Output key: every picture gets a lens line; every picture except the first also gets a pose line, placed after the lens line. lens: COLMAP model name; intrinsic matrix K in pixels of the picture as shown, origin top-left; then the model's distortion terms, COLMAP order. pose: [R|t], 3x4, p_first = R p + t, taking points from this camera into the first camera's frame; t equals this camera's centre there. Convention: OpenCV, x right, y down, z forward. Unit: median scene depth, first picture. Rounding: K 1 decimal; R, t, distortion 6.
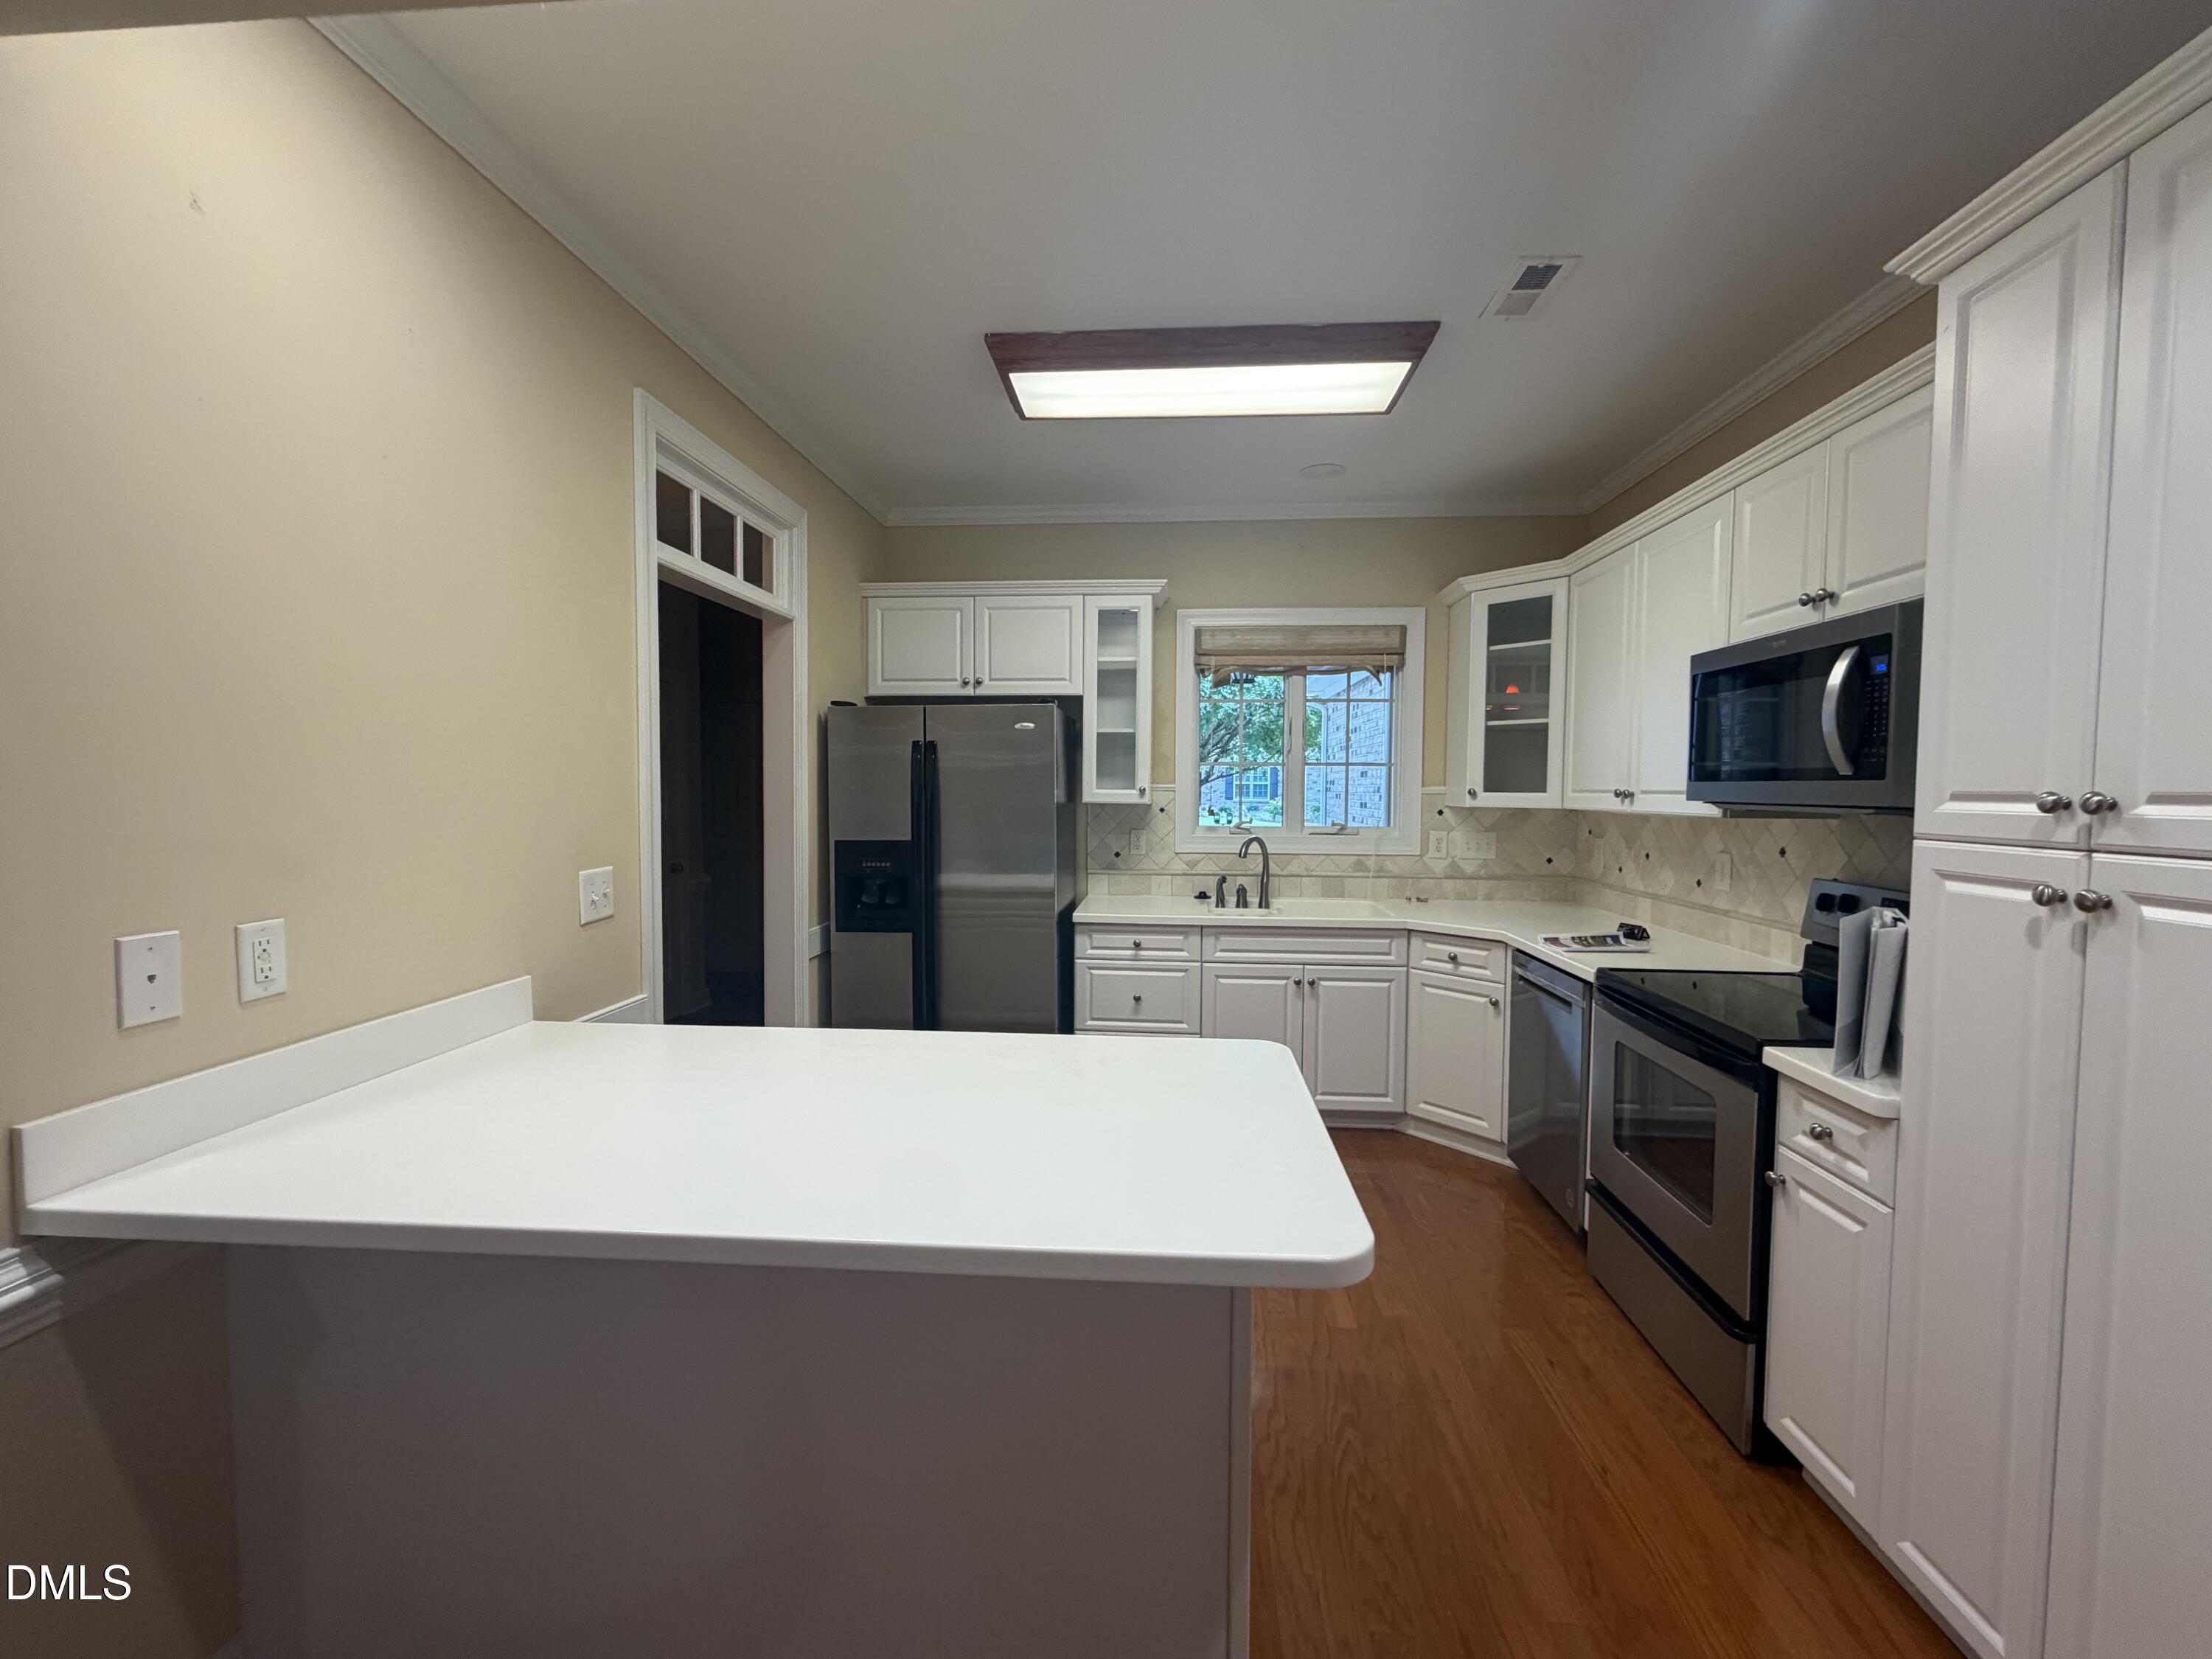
lens RADIAL K [[915.8, 0, 1105.2], [0, 915.8, 830.5], [0, 0, 1]] dist [-0.002734, 0.000046]
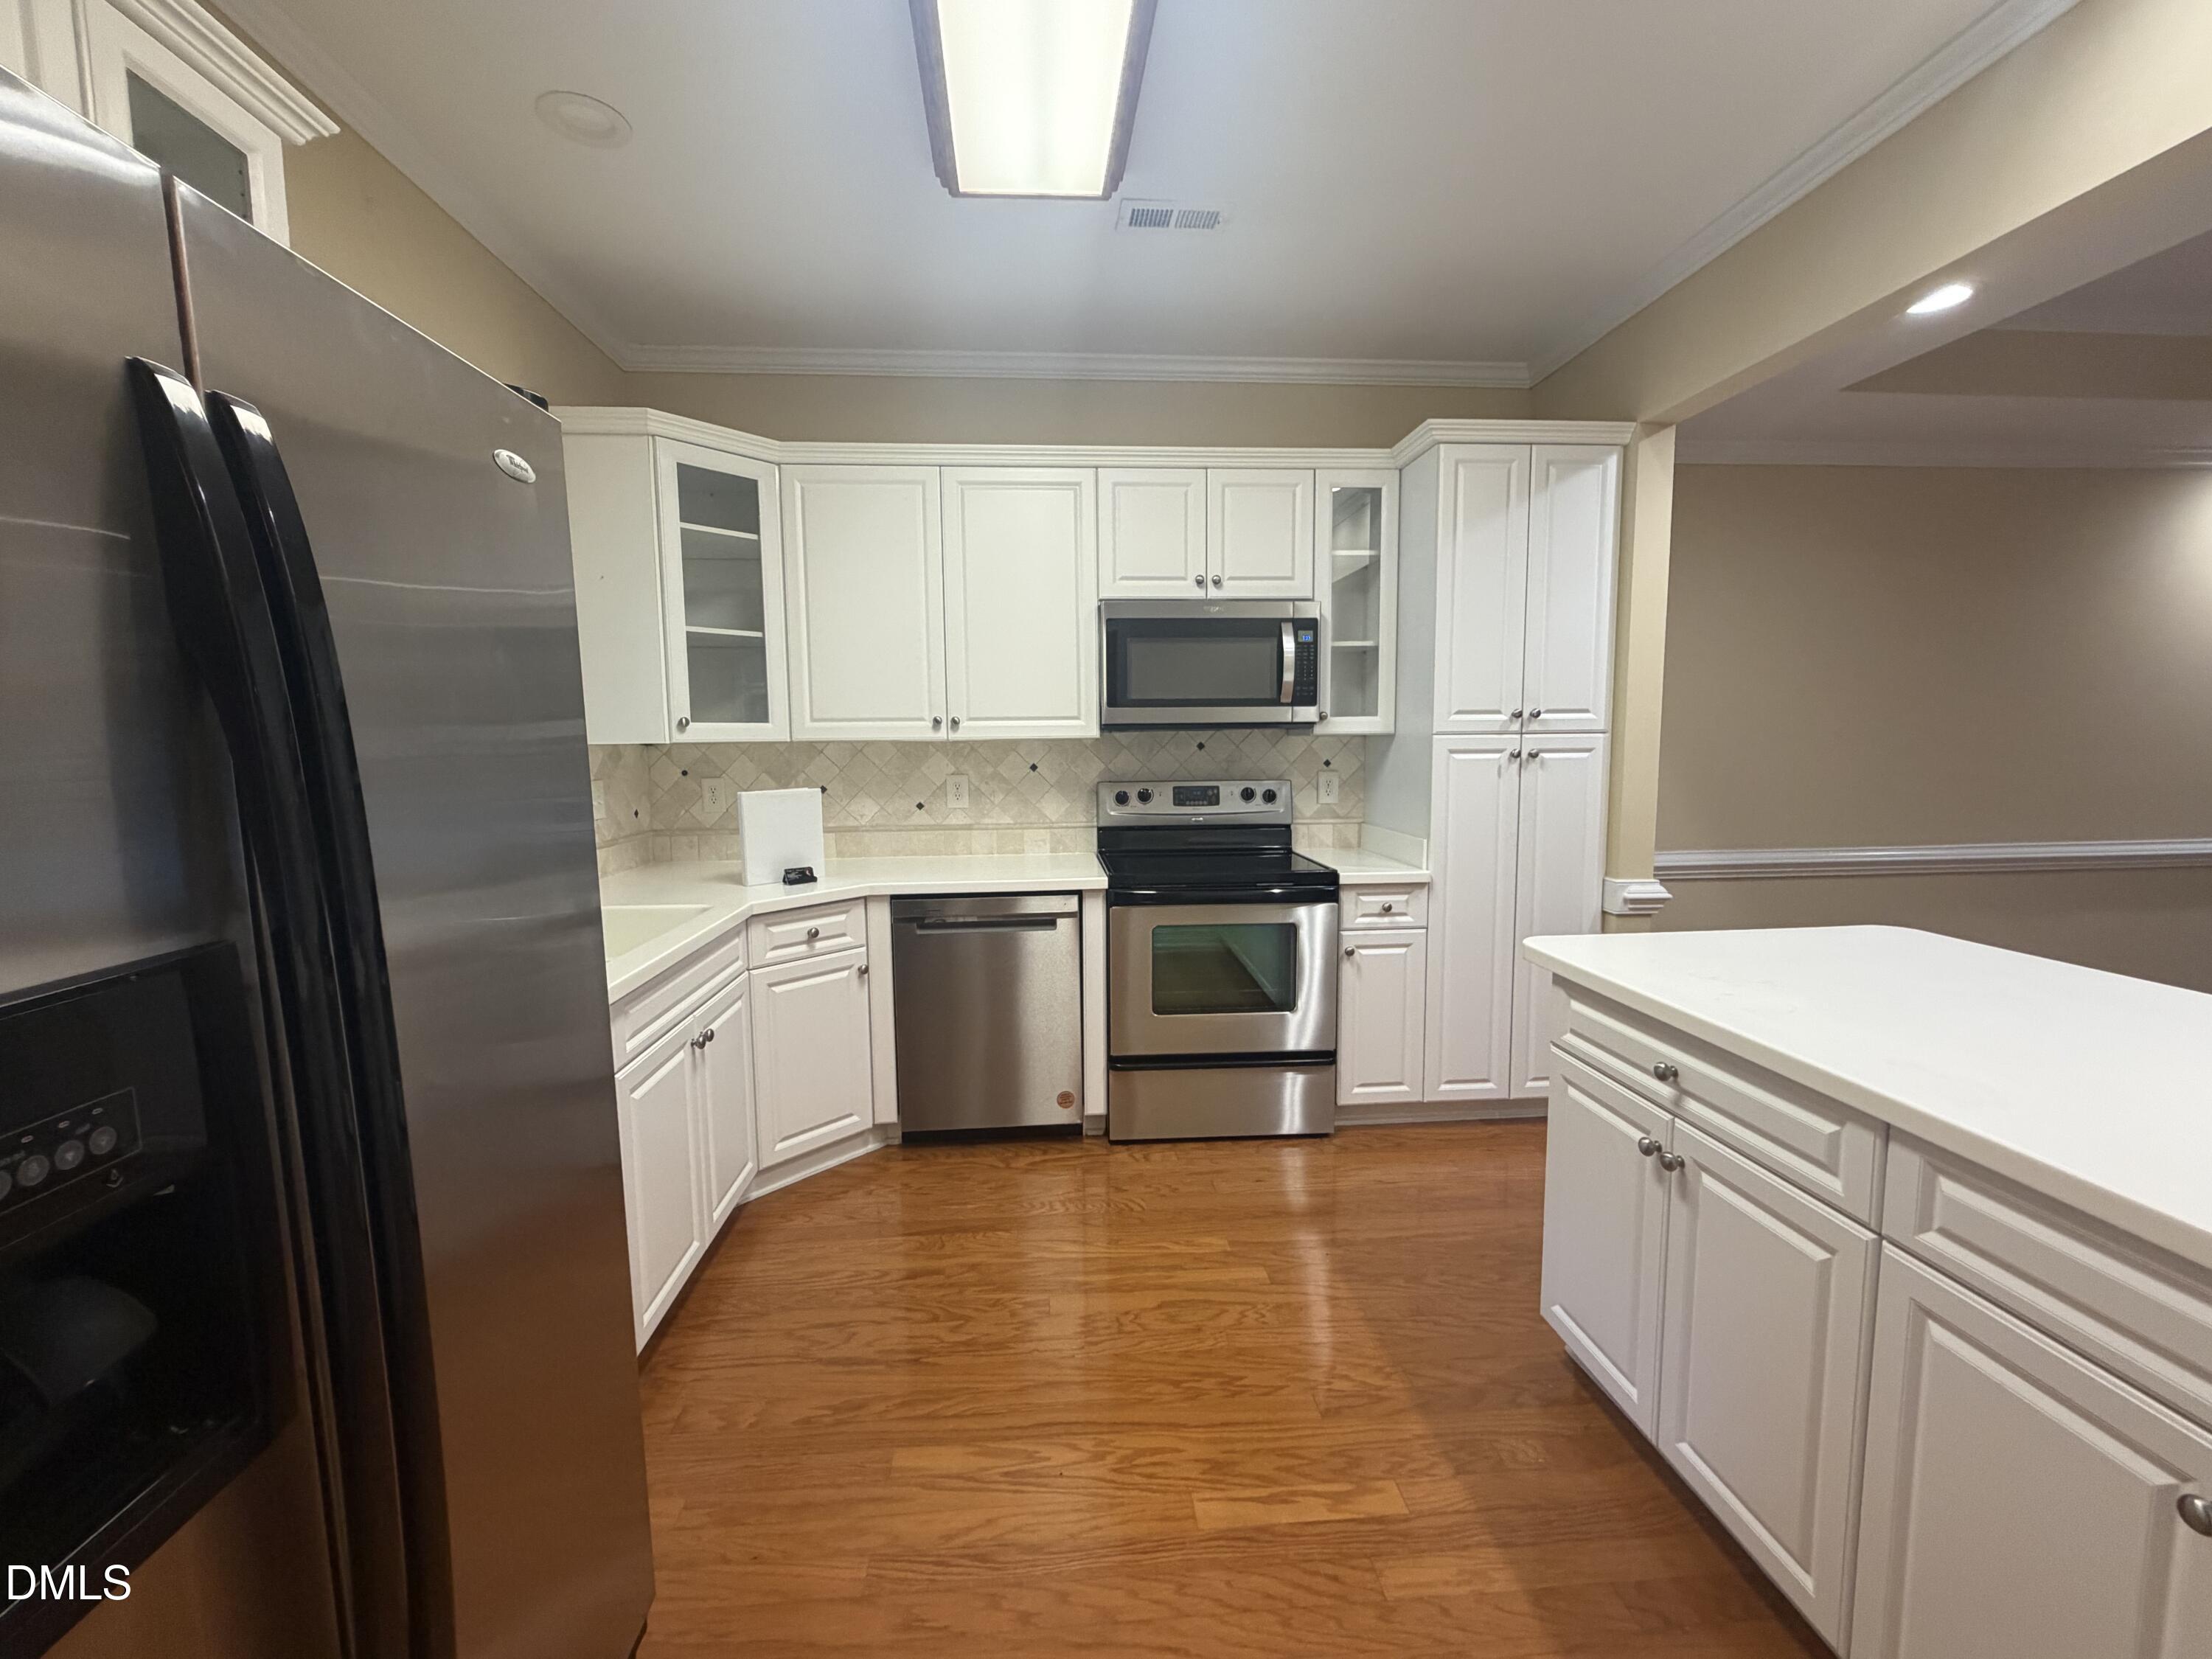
lens RADIAL K [[915.8, 0, 1102.3], [0, 915.8, 832.1], [0, 0, 1]] dist [-0.002734, 0.000046]
pose [[-0.148532, -0.105344, 0.983281, -0.475793], [0.057537, 0.991705, 0.114938, -0.025203], [-0.987232, 0.073647, -0.141239, 1.005492]]
